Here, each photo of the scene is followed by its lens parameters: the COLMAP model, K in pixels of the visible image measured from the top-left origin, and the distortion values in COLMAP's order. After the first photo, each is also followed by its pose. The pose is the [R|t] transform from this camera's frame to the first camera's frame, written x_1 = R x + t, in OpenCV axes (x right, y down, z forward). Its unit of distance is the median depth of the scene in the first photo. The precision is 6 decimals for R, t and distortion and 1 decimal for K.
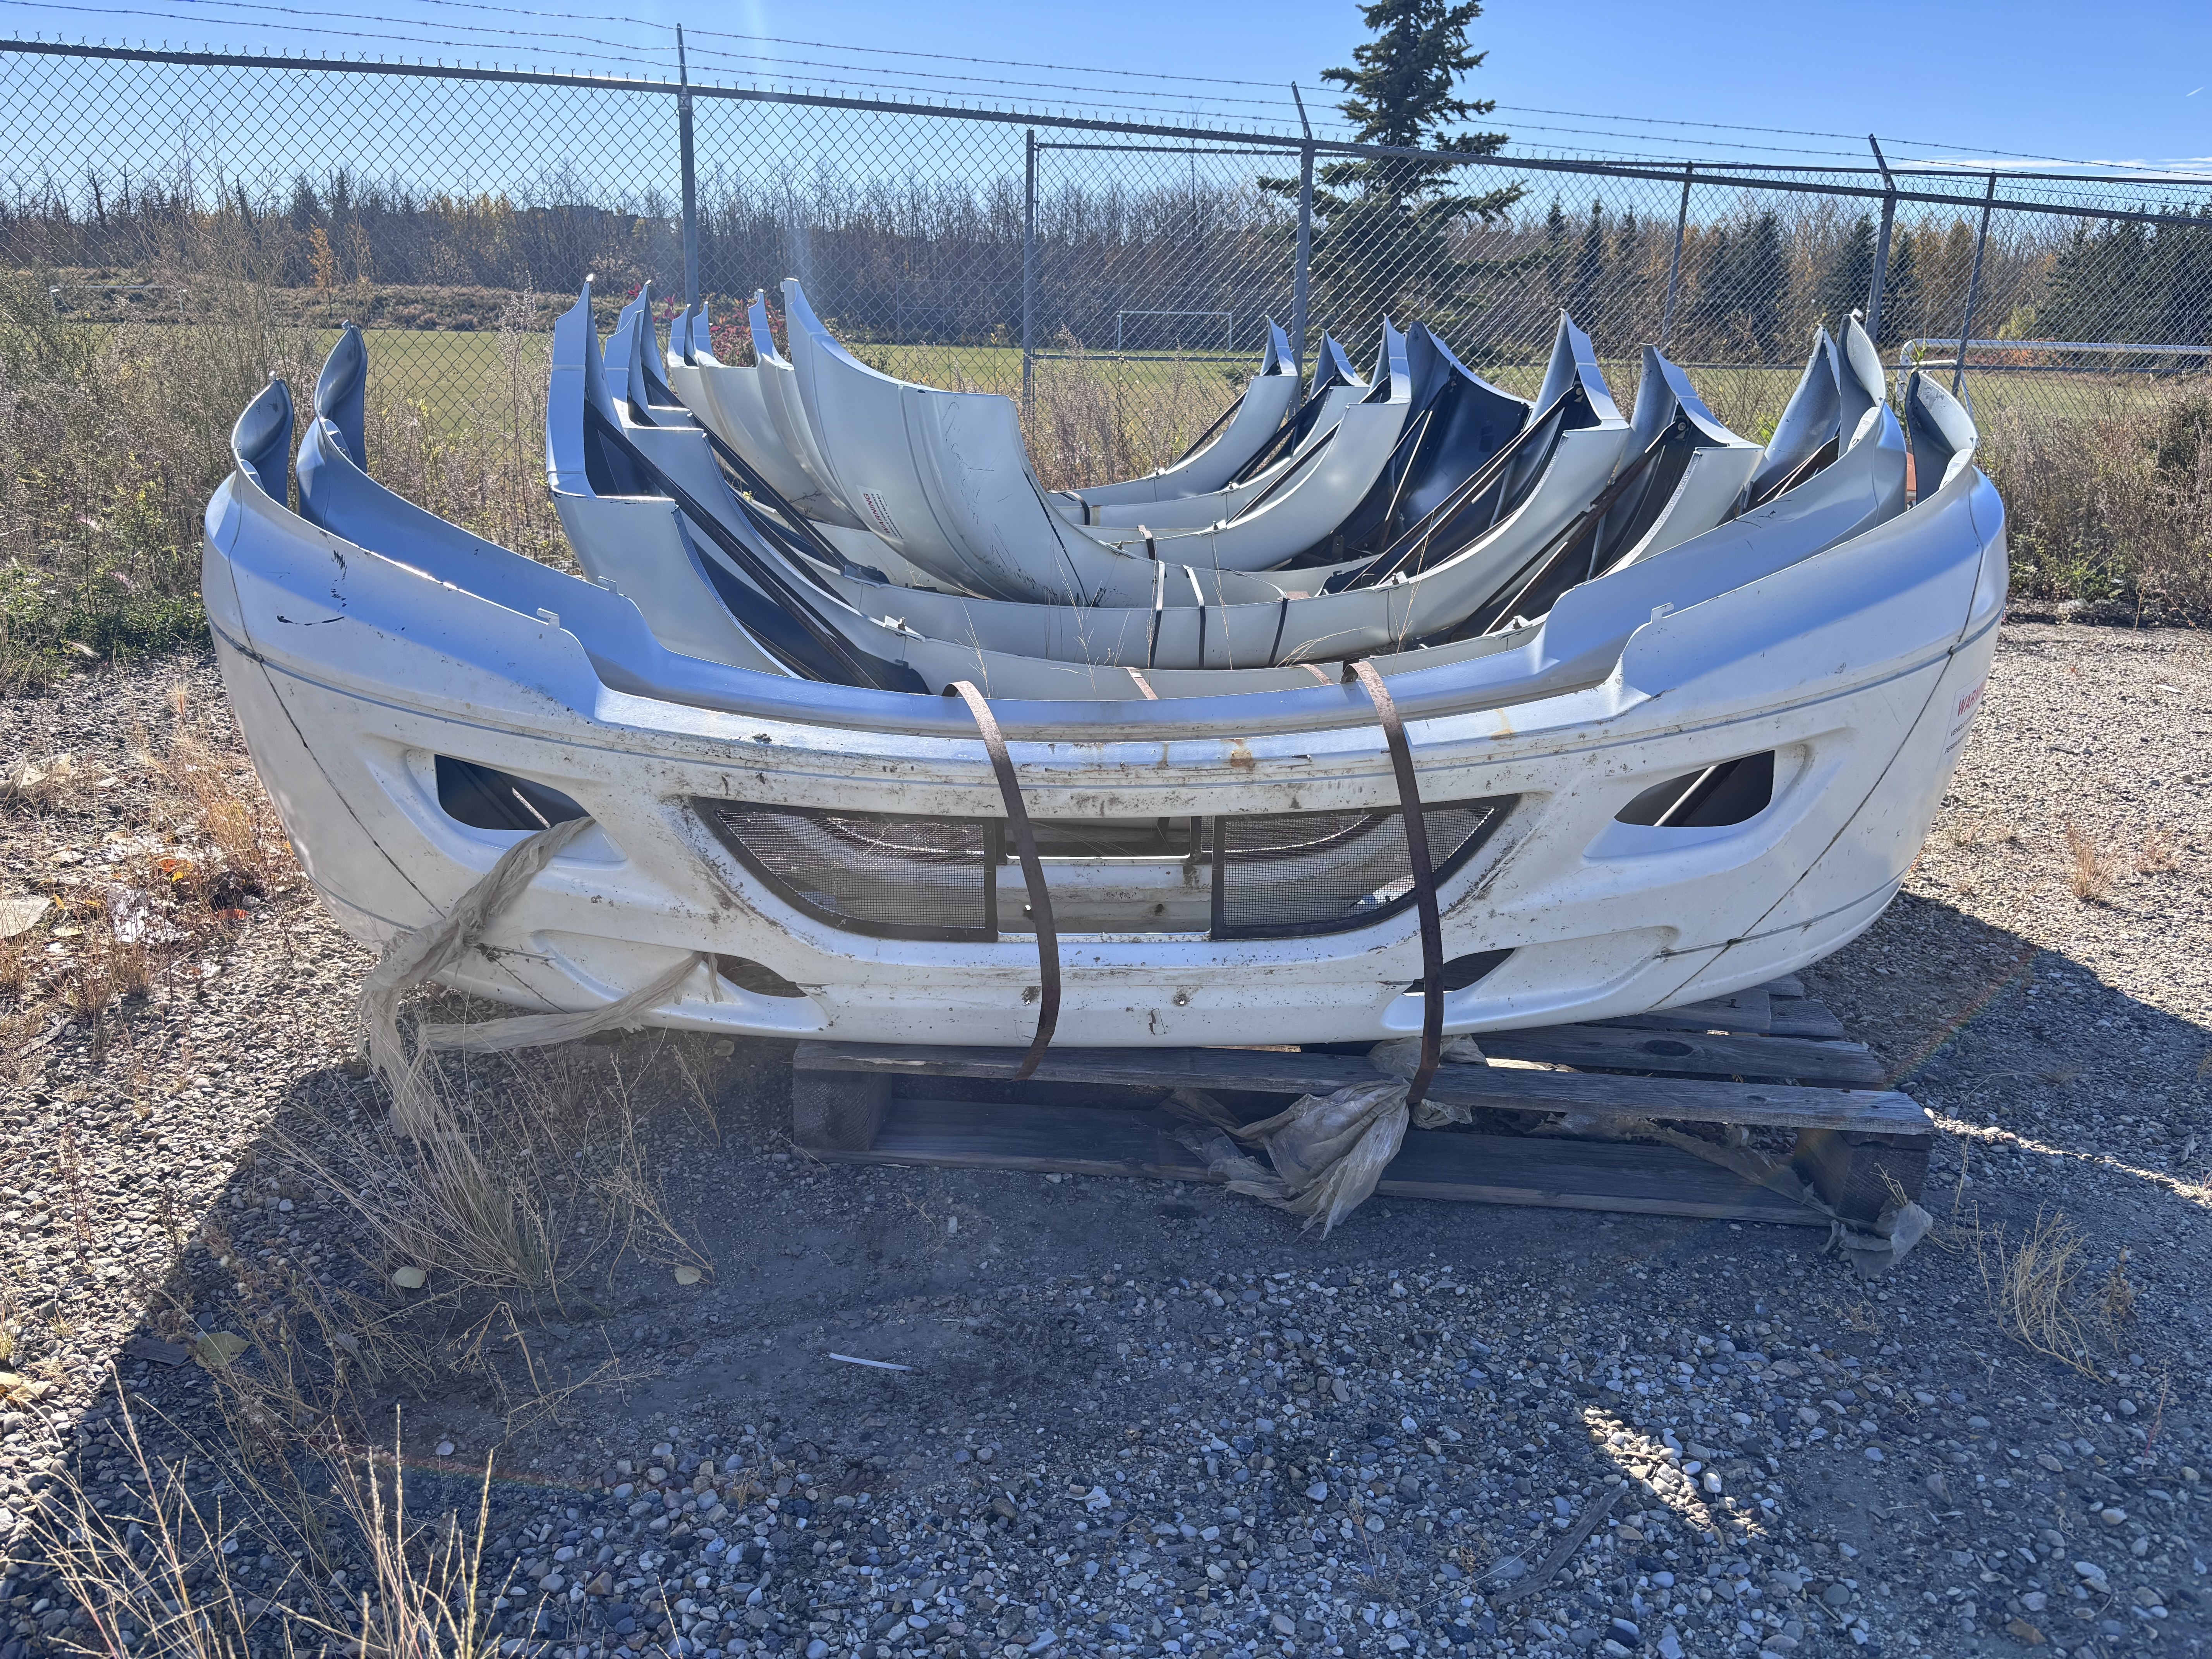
lens RADIAL K [[1661.7, 0, 1103.3], [0, 1661.7, 830.5], [0, 0, 1]] dist [0.029776, -0.005262]
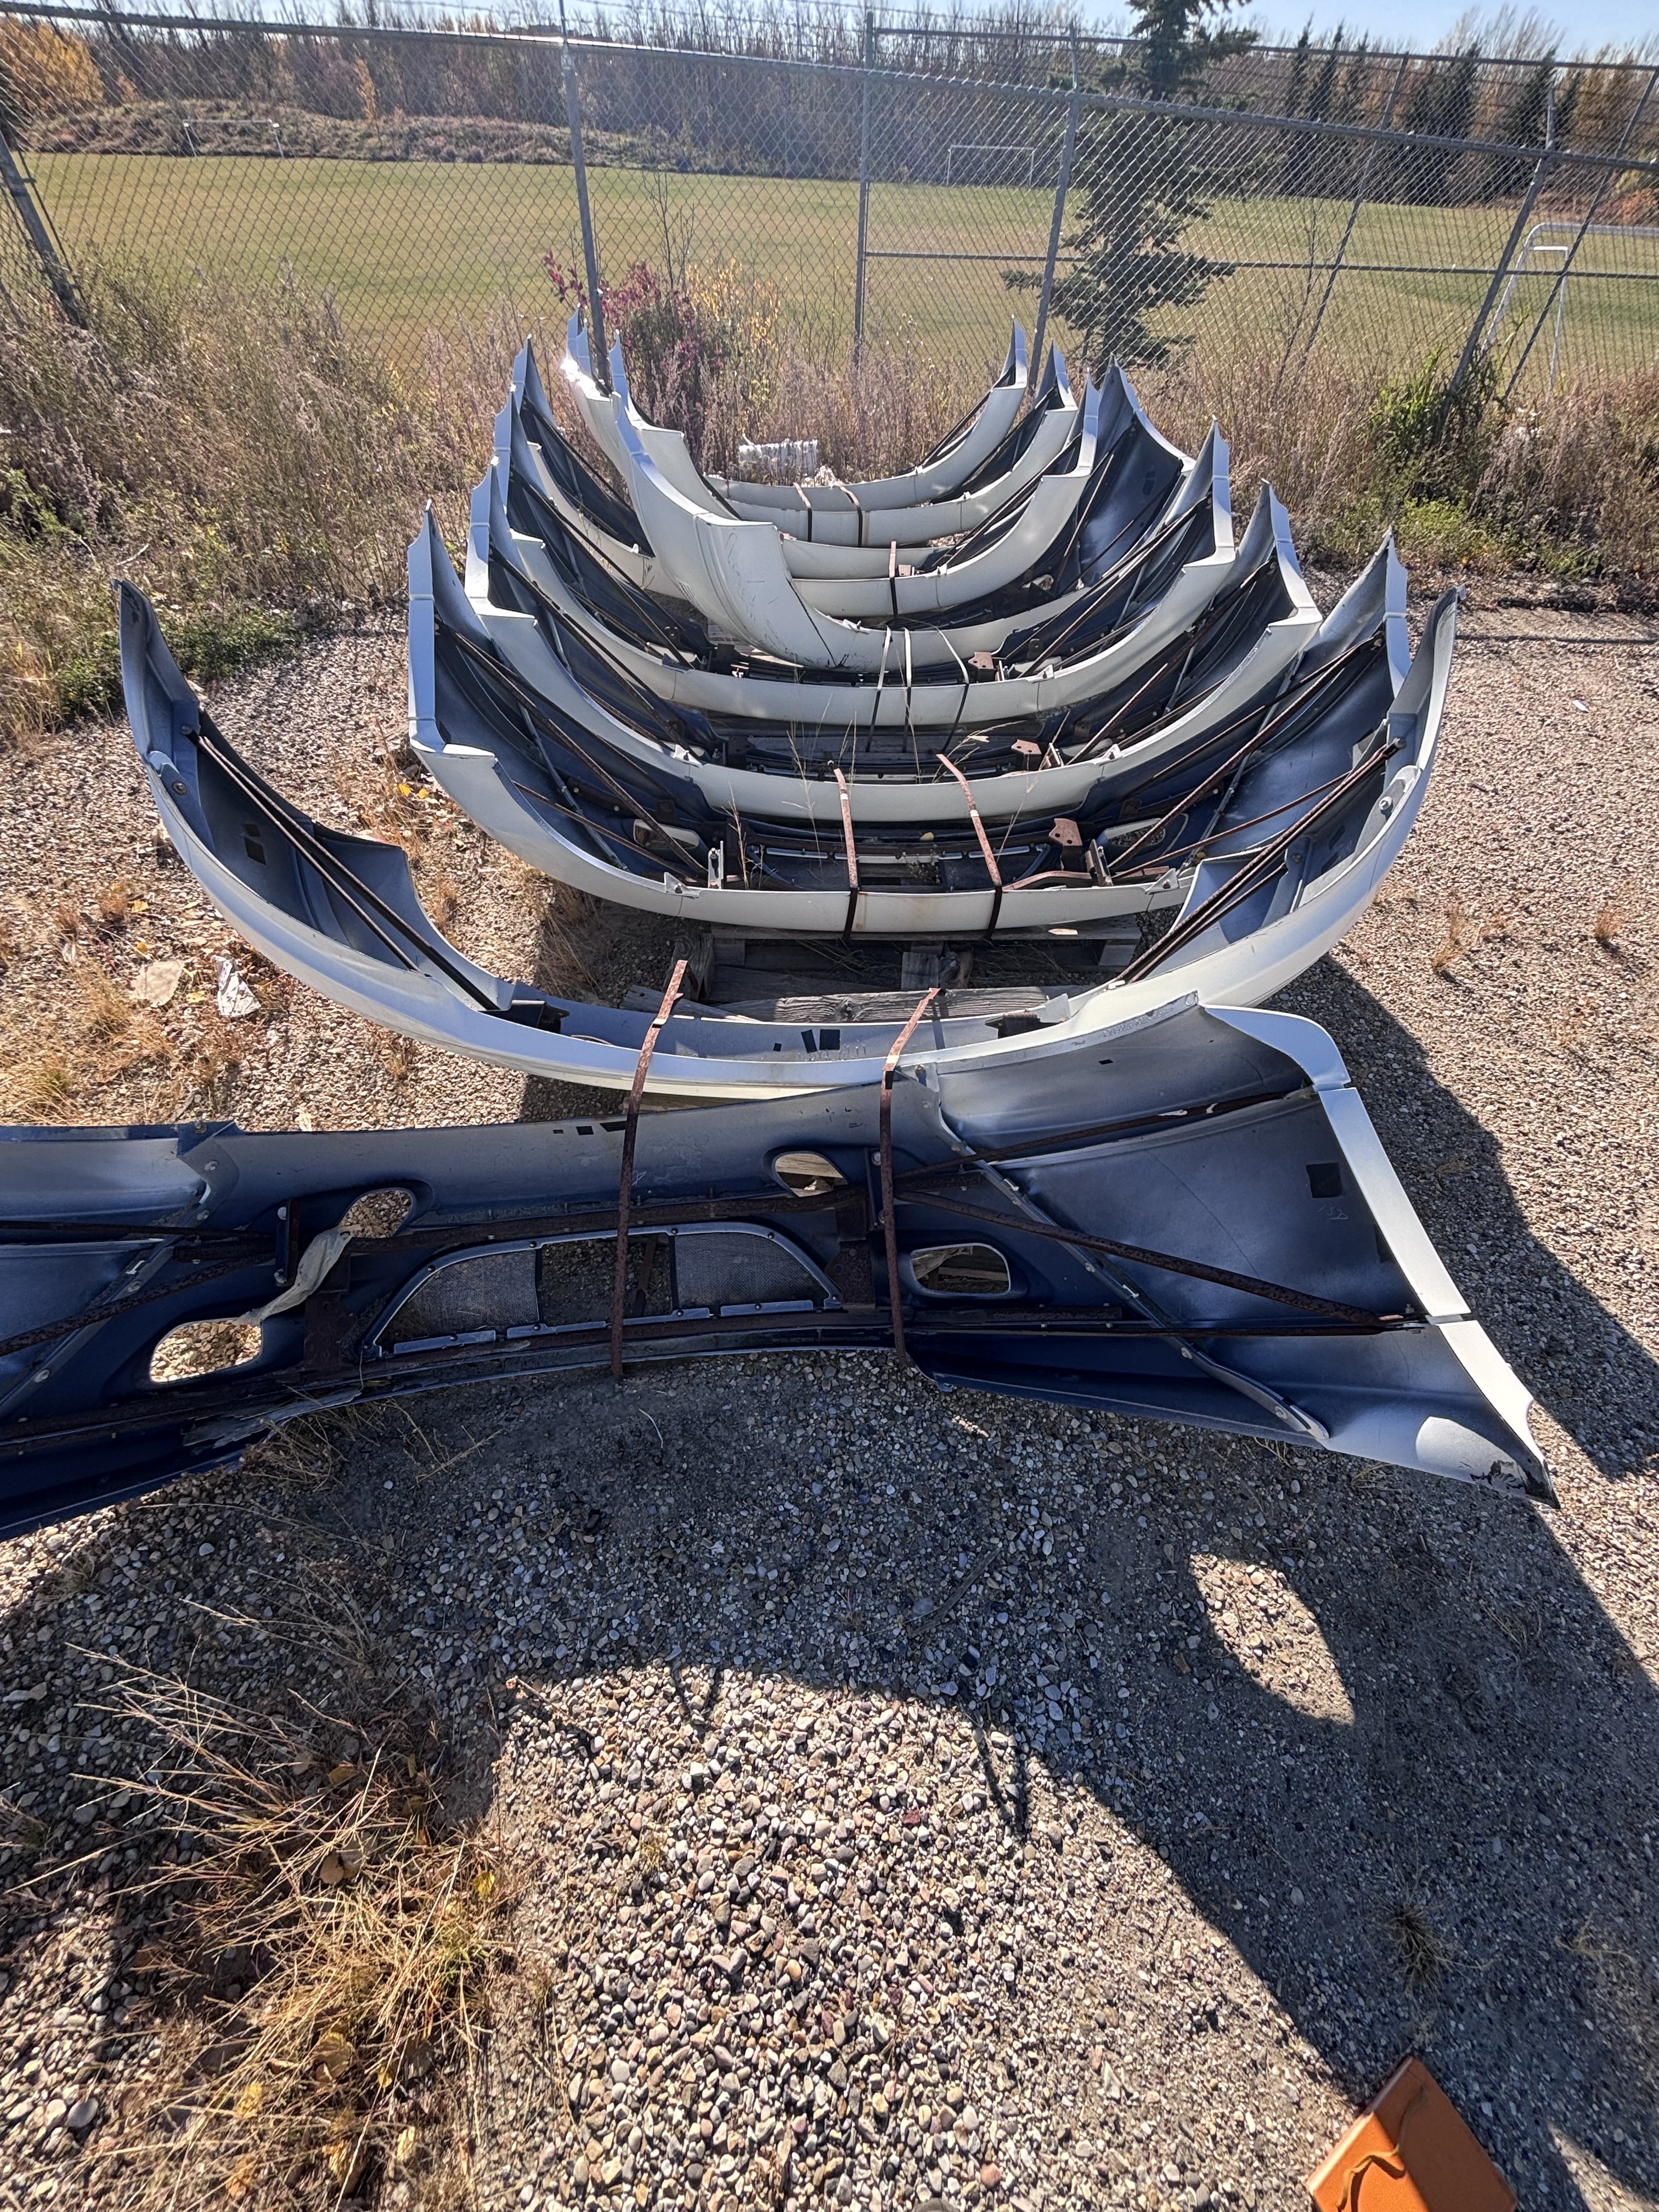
lens RADIAL K [[889.1, 0, 829.9], [0, 889.1, 1104.8], [0, 0, 1]] dist [-0.002876, 0.001083]
pose [[0.996696, 0.061466, -0.053099, 0.147668], [-0.027224, 0.868706, 0.494579, -0.547723], [0.076527, -0.491499, 0.867509, 0.371476]]
